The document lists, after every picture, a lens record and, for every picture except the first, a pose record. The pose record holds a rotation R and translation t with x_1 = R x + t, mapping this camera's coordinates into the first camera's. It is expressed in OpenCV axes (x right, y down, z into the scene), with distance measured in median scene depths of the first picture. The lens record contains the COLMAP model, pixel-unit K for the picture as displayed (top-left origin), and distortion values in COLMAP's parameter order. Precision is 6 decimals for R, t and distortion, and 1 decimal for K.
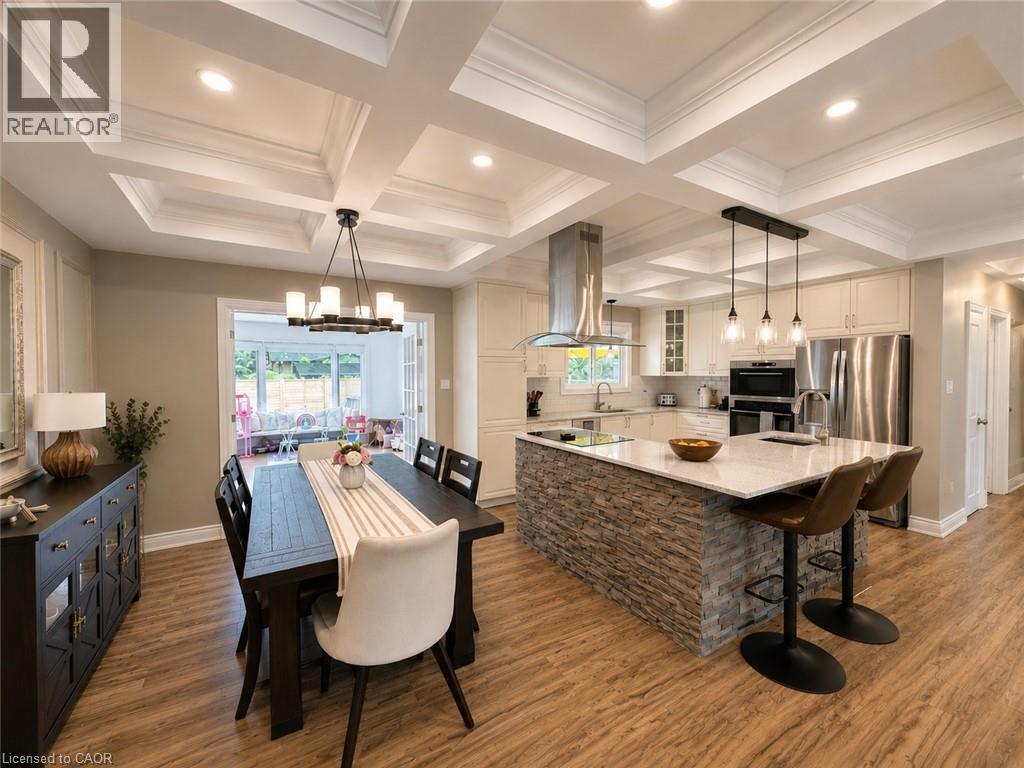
lens RADIAL K [[424.1, 0, 512.6], [0, 424.1, 375.9], [0, 0, 1]] dist [-0.002442, -0.000330]
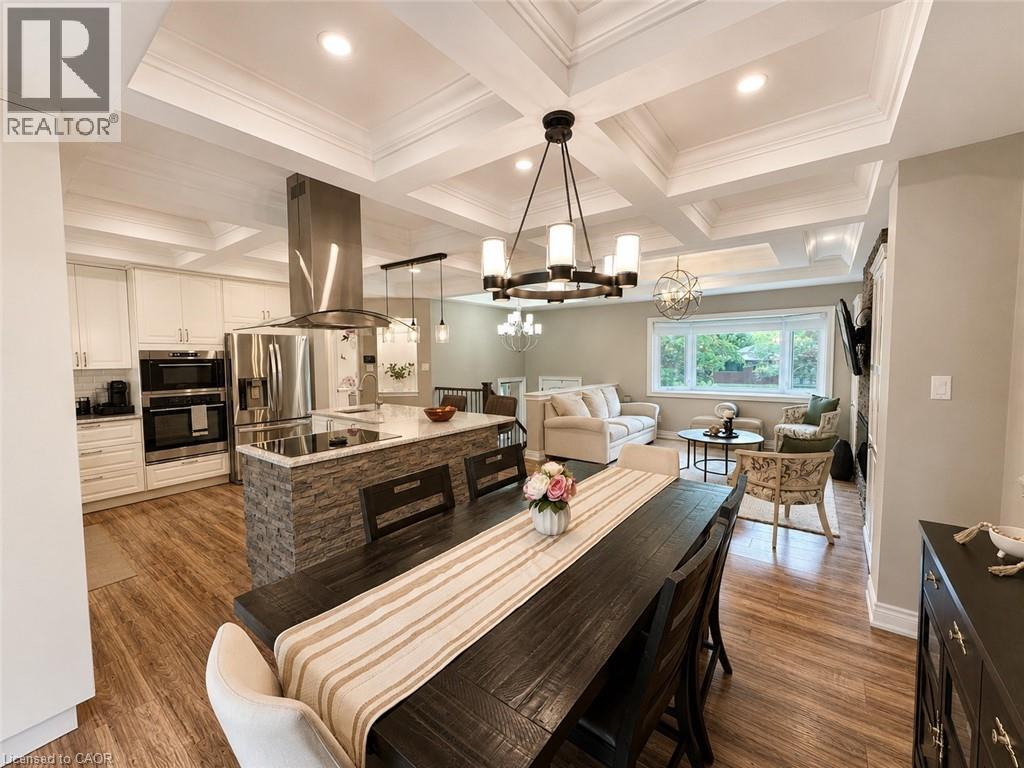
lens RADIAL K [[424.1, 0, 520.0], [0, 424.1, 379.6], [0, 0, 1]] dist [-0.002442, -0.000330]
pose [[-0.365092, -0.044934, 0.929886, -0.504051], [0.019919, 0.998229, 0.056057, -0.010108], [-0.930758, 0.038988, -0.363550, 0.632384]]
